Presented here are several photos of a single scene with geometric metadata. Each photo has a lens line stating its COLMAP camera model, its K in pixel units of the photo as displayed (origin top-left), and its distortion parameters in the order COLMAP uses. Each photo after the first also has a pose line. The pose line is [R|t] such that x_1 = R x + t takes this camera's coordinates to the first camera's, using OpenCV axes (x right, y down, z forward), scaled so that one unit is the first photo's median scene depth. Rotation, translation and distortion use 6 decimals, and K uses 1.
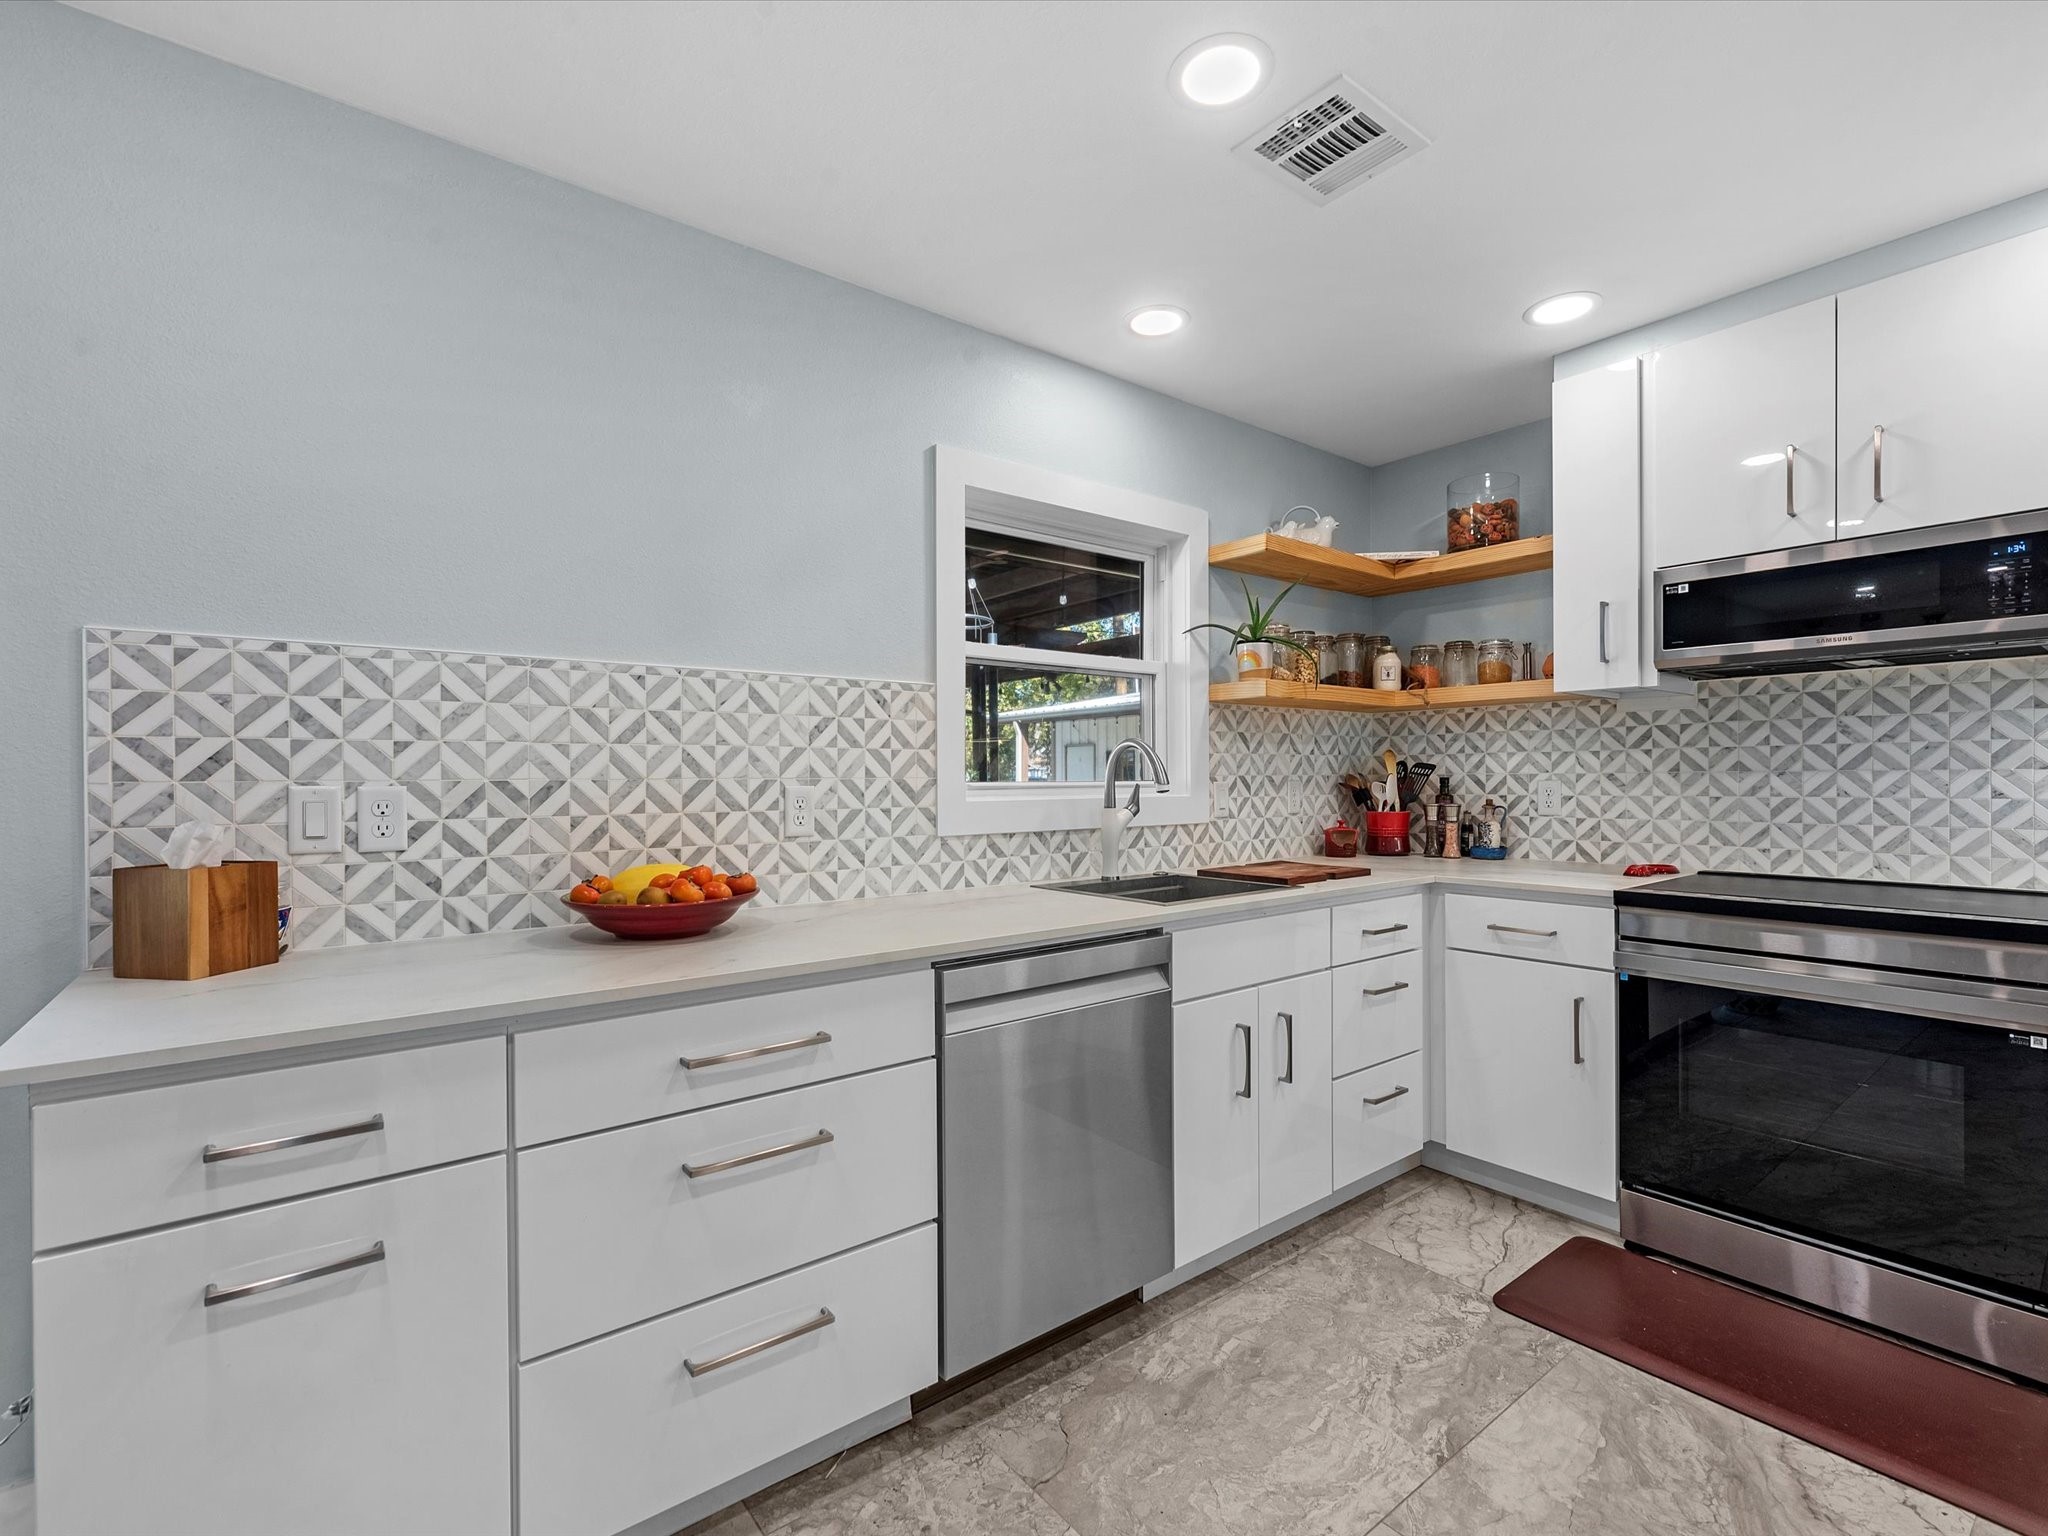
lens RADIAL K [[937.1, 0, 1035.0], [0, 937.1, 778.5], [0, 0, 1]] dist [-0.000775, 0.001137]
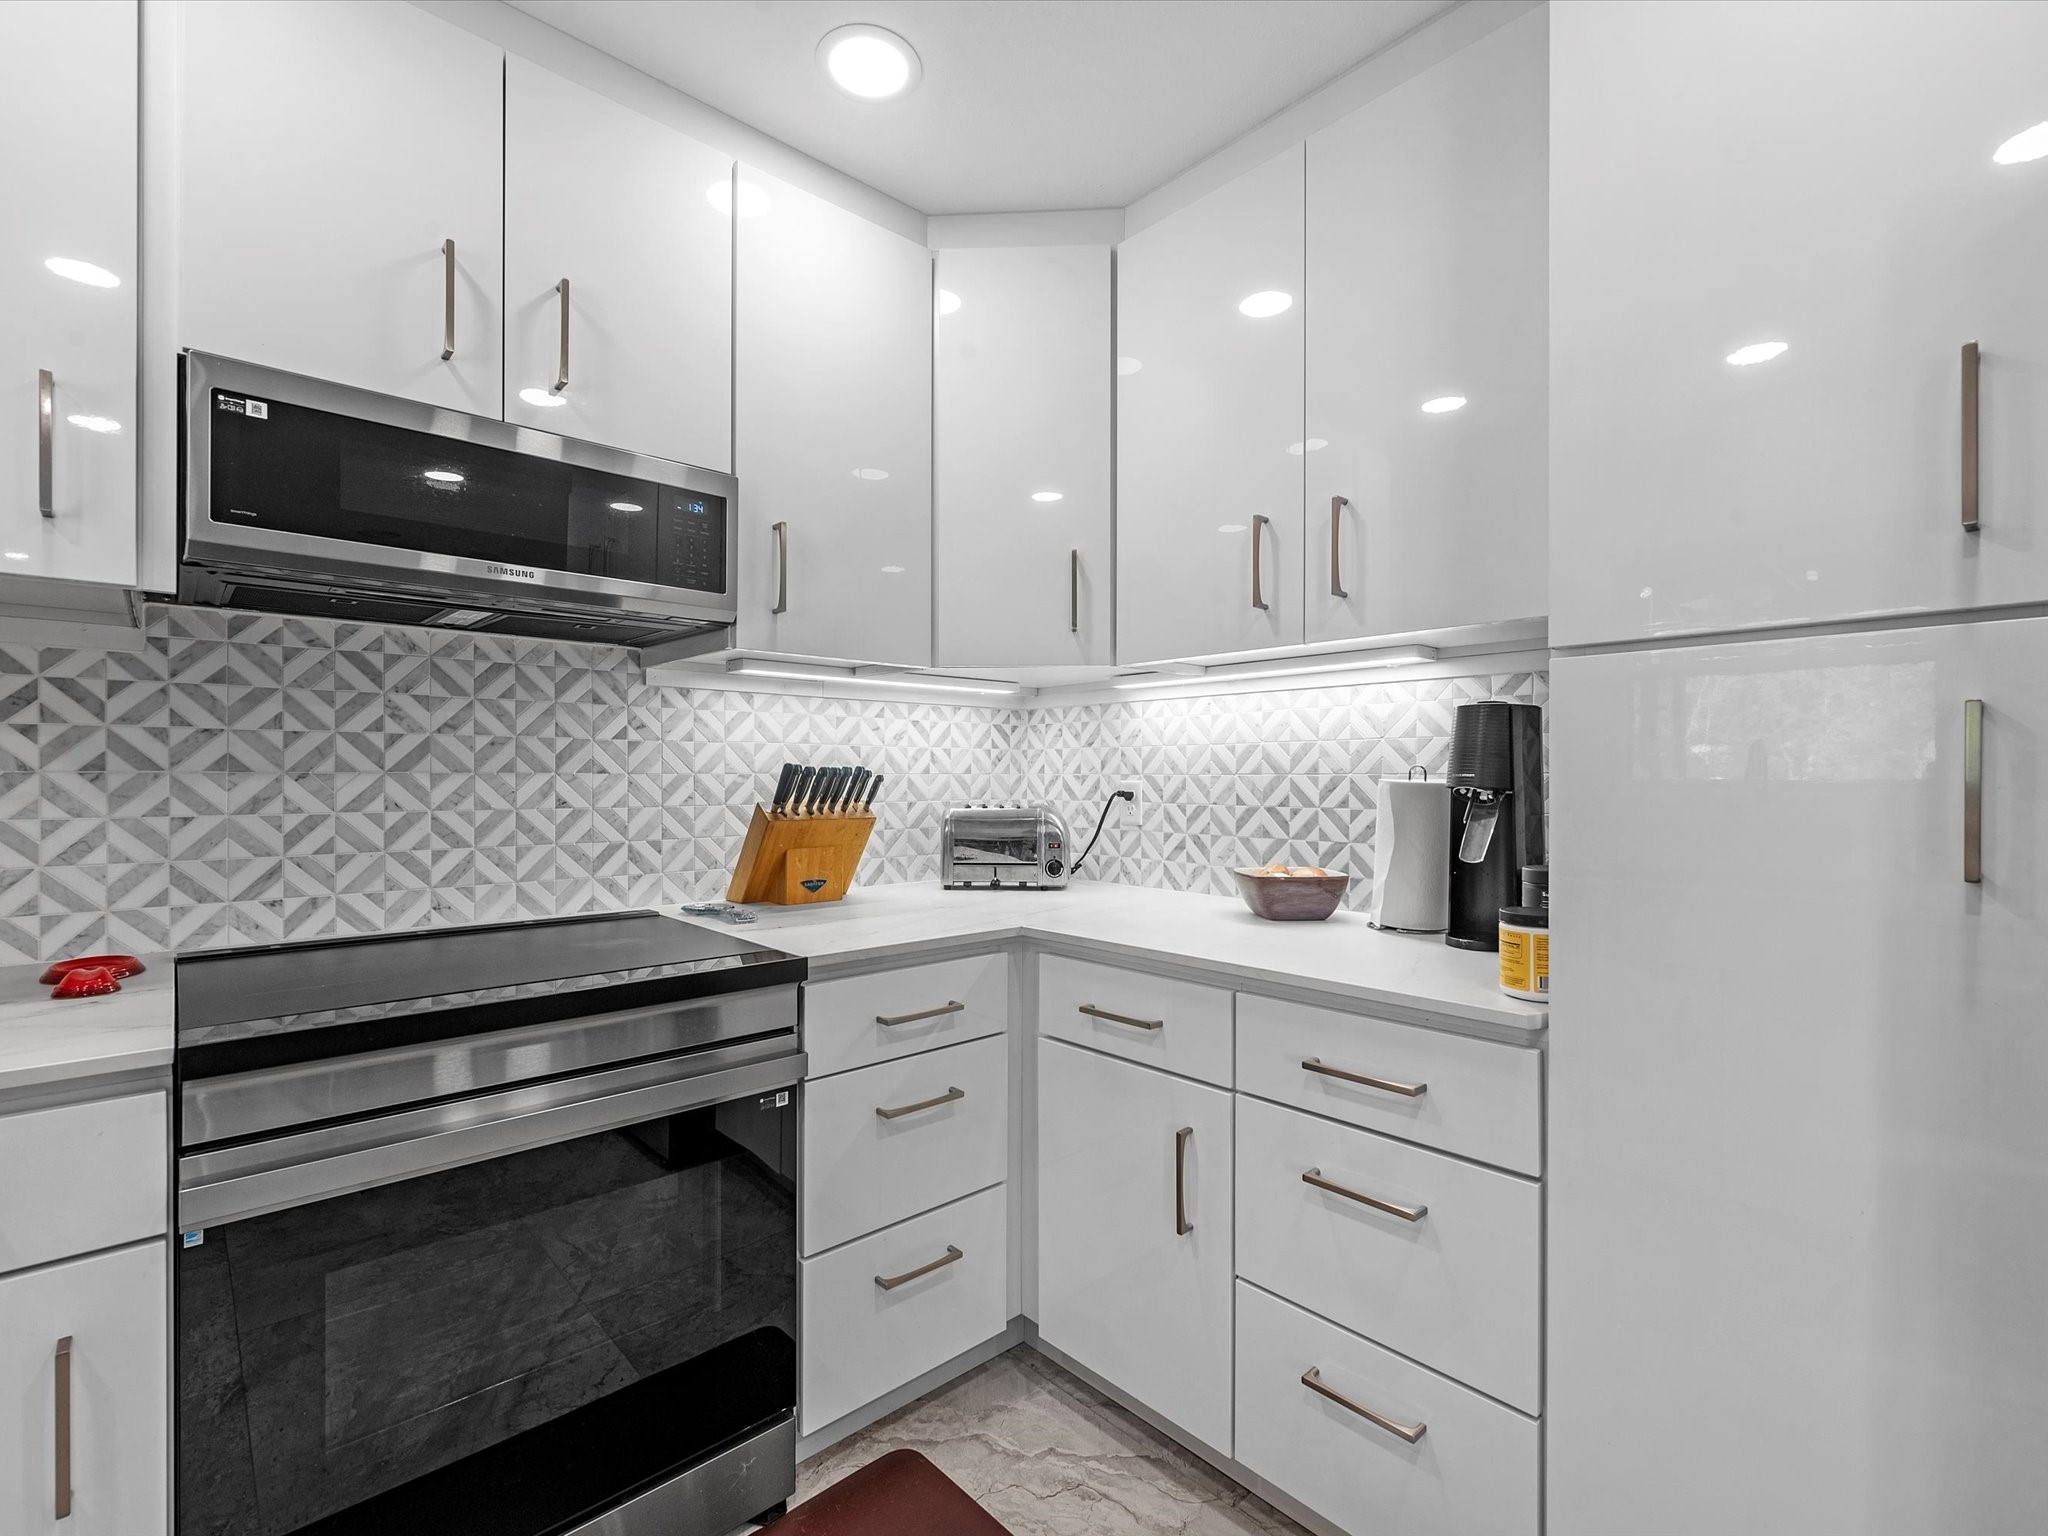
lens RADIAL K [[937.1, 0, 1029.4], [0, 937.1, 778.3], [0, 0, 1]] dist [-0.000775, 0.001137]
pose [[-0.067226, 0.004244, 0.997729, 0.171938], [-0.001443, 0.999989, -0.004351, -0.002299], [-0.997737, -0.001733, -0.067219, 0.665412]]
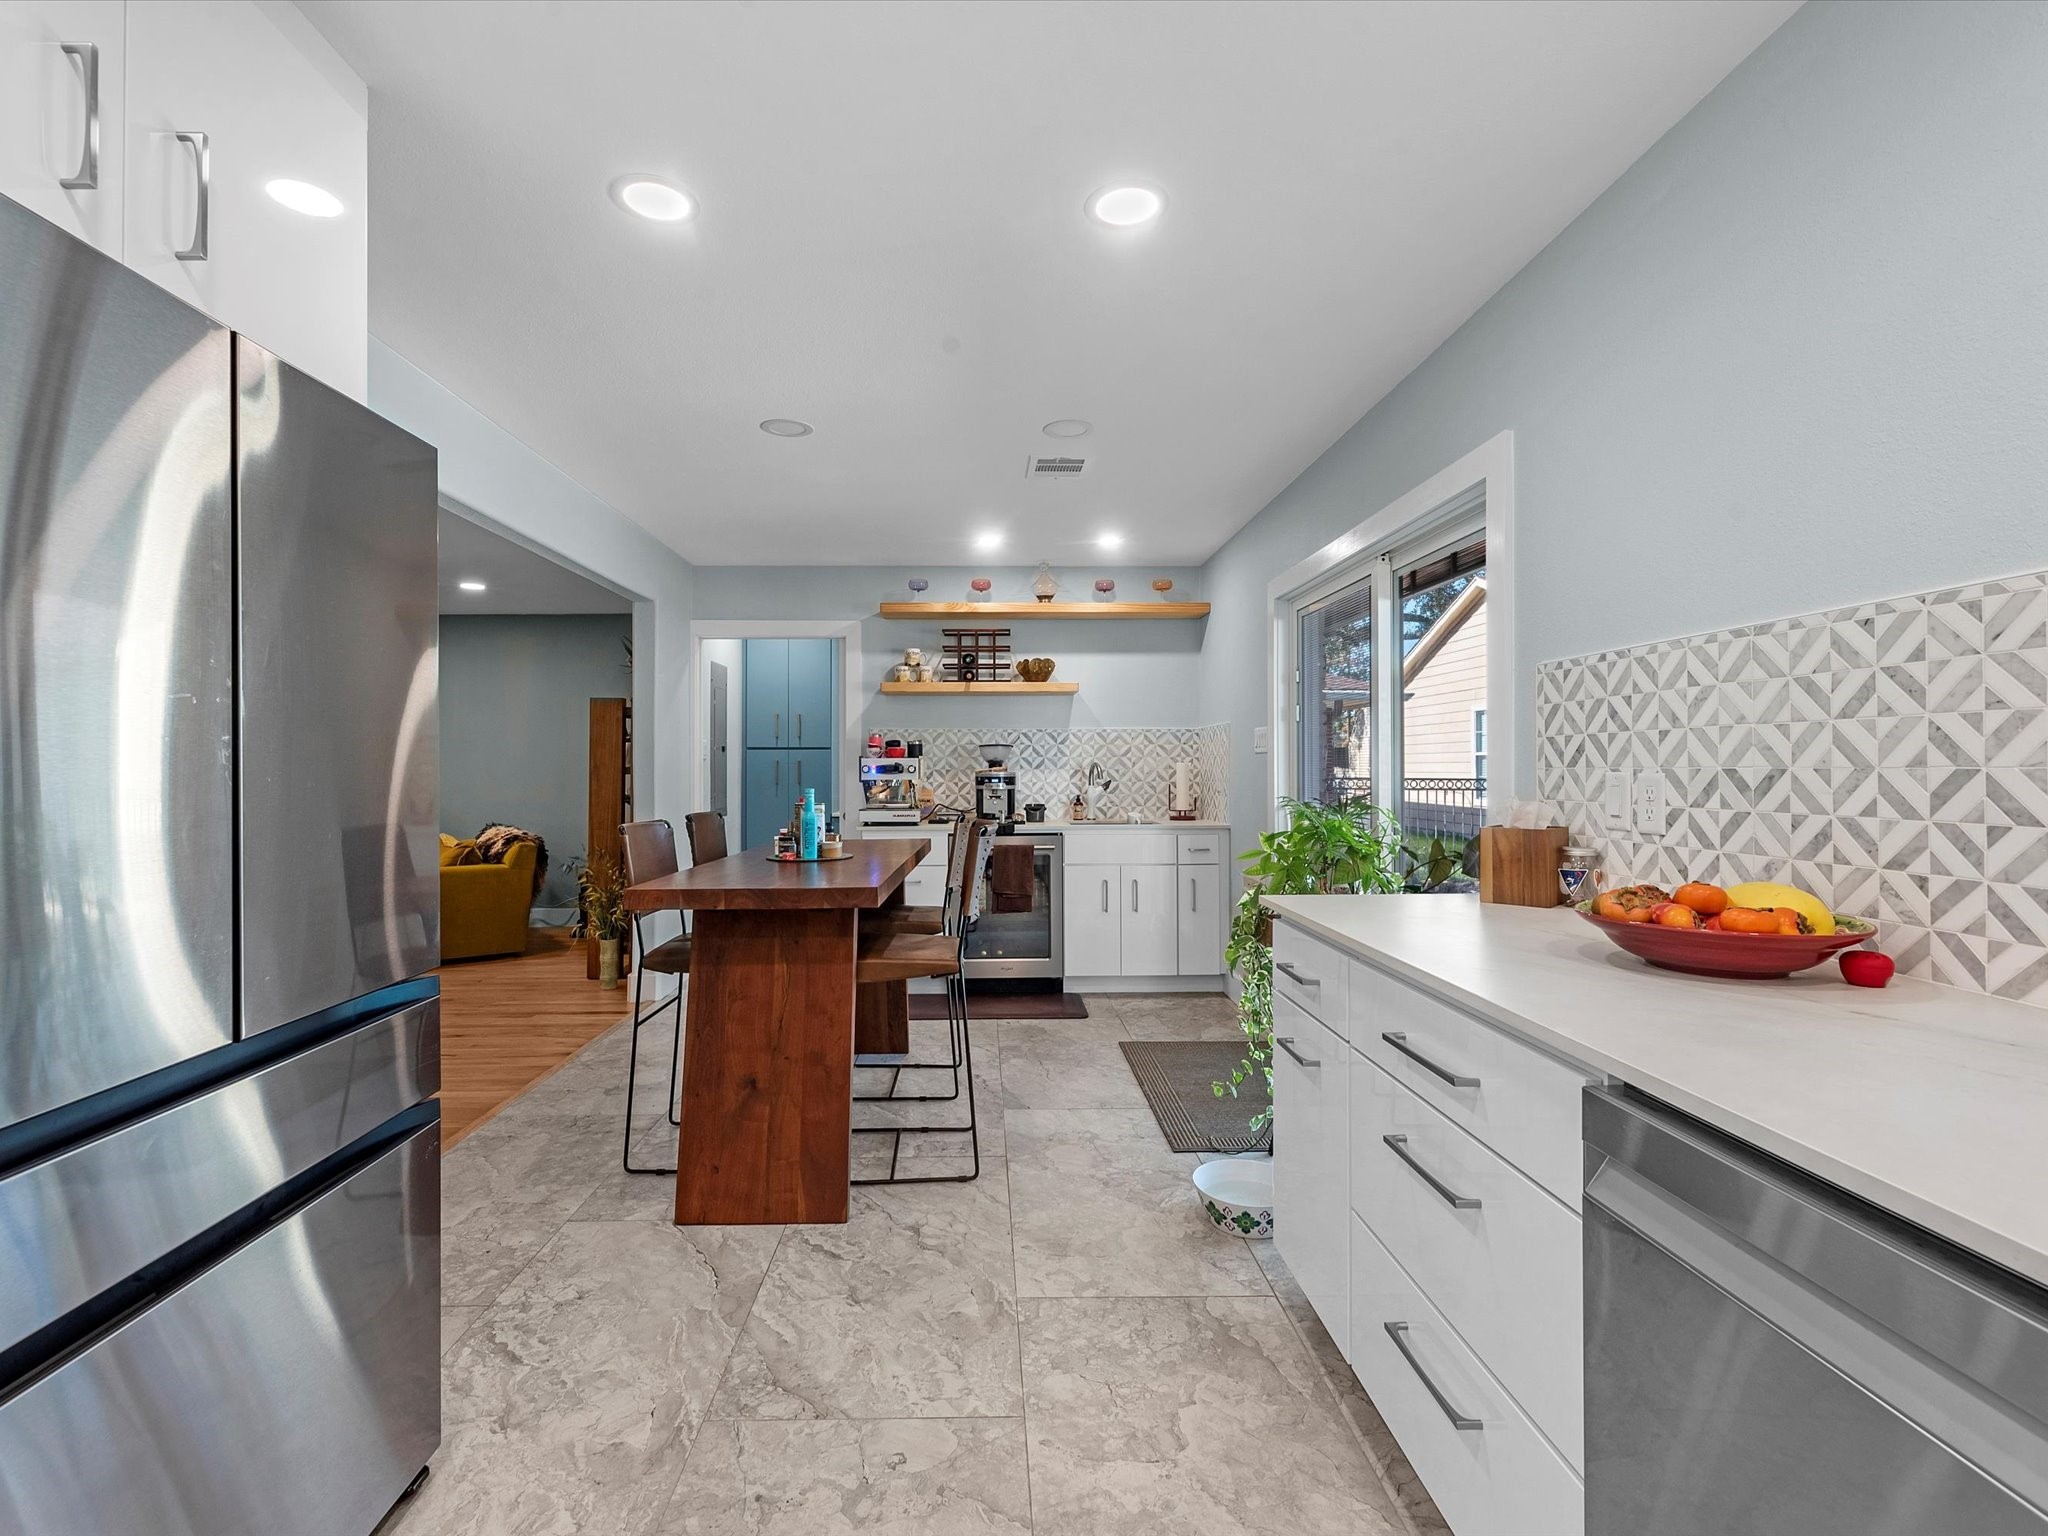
lens RADIAL K [[937.1, 0, 1007.5], [0, 937.1, 770.2], [0, 0, 1]] dist [-0.000775, 0.001137]
pose [[-0.594632, 0.008404, -0.803954, 0.453377], [0.004428, 0.999964, 0.007178, -0.004637], [0.803986, 0.000709, -0.594648, 0.783406]]
